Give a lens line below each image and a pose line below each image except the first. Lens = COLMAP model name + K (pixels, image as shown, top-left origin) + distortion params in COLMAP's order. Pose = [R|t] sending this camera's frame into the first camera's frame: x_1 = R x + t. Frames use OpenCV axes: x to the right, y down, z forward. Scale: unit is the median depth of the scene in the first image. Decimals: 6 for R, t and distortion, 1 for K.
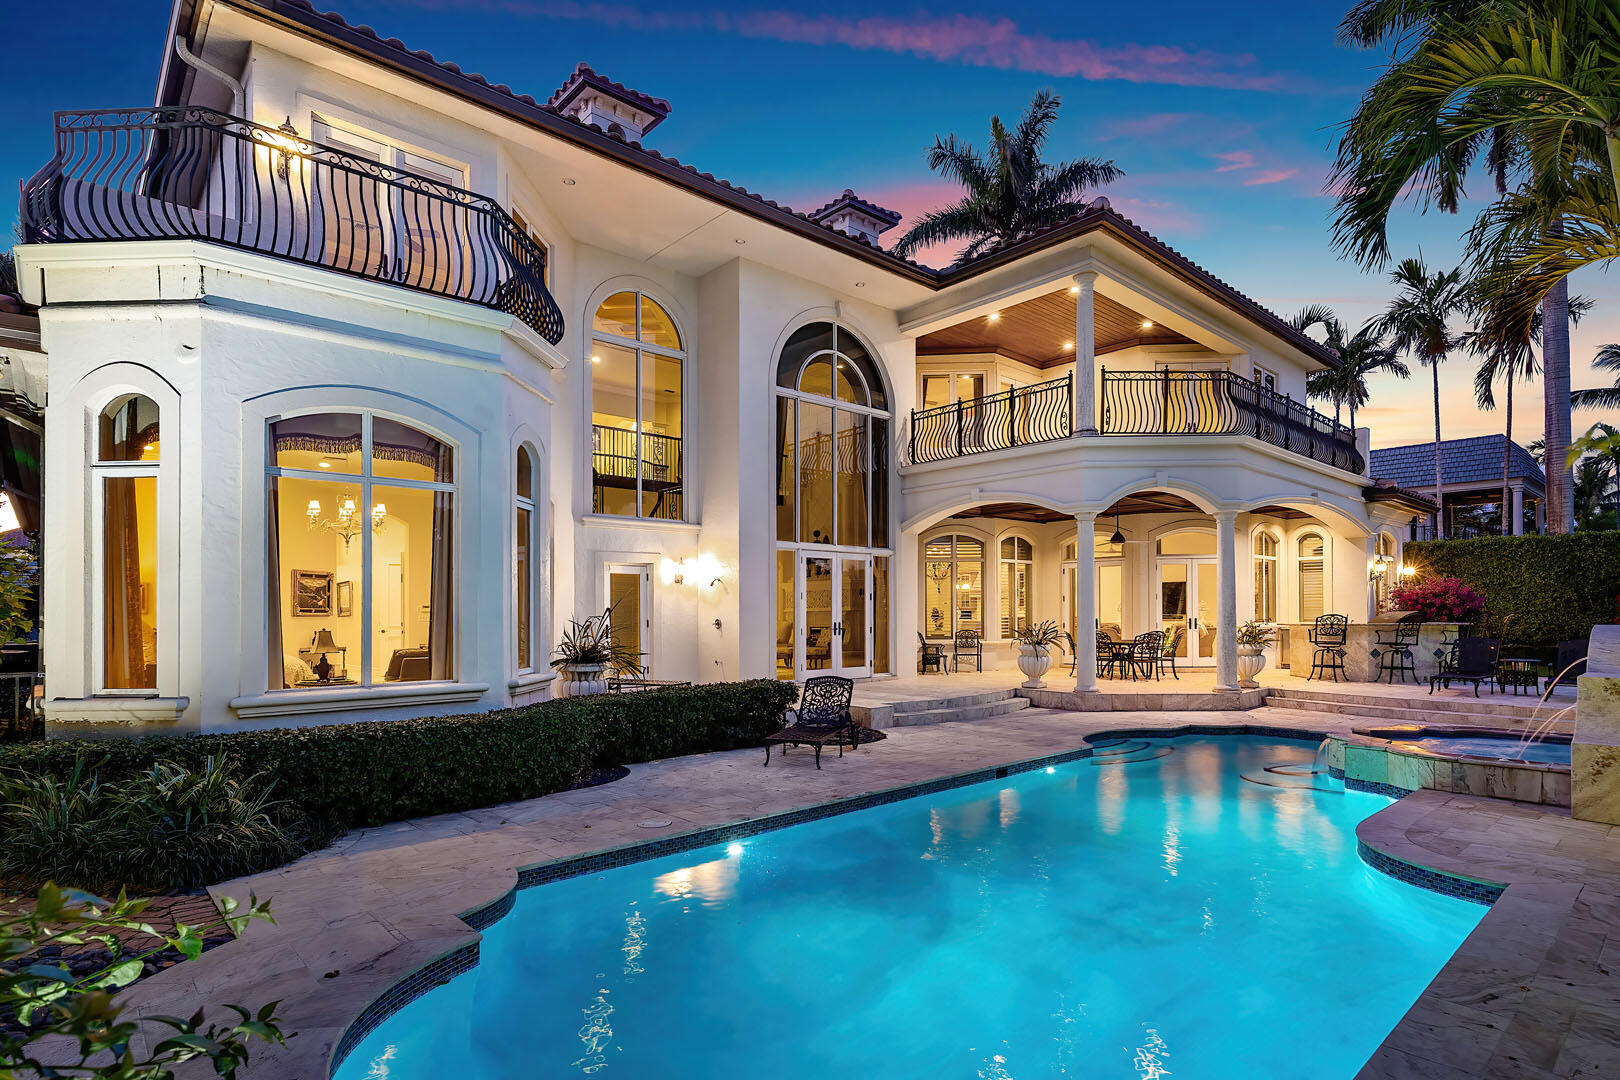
lens RADIAL K [[840.2, 0, 811.3], [0, 840.2, 615.8], [0, 0, 1]] dist [0.001092, 0.000080]
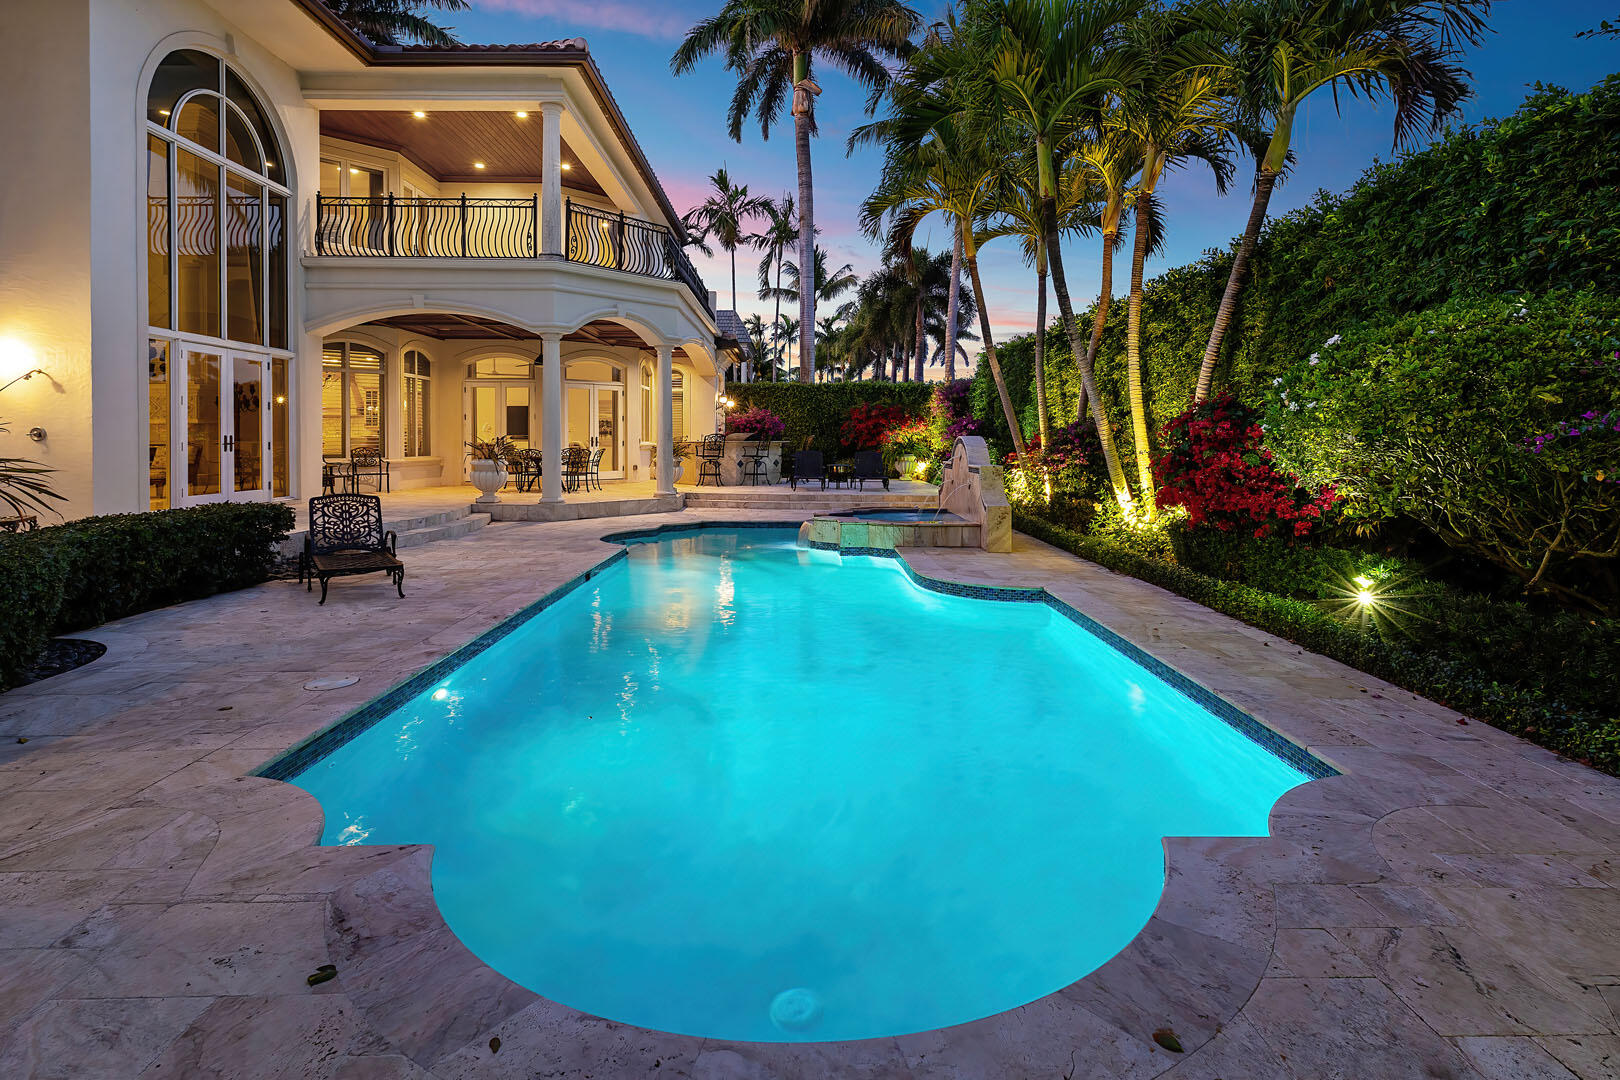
lens RADIAL K [[787.4, 0, 805.4], [0, 787.4, 453.7], [0, 0, 1]] dist [0.003237, 0.000565]
pose [[0.673330, -0.003426, 0.739335, -0.154809], [-0.007466, 0.999907, 0.011433, 0.012207], [-0.739305, -0.013218, 0.673241, 0.081368]]
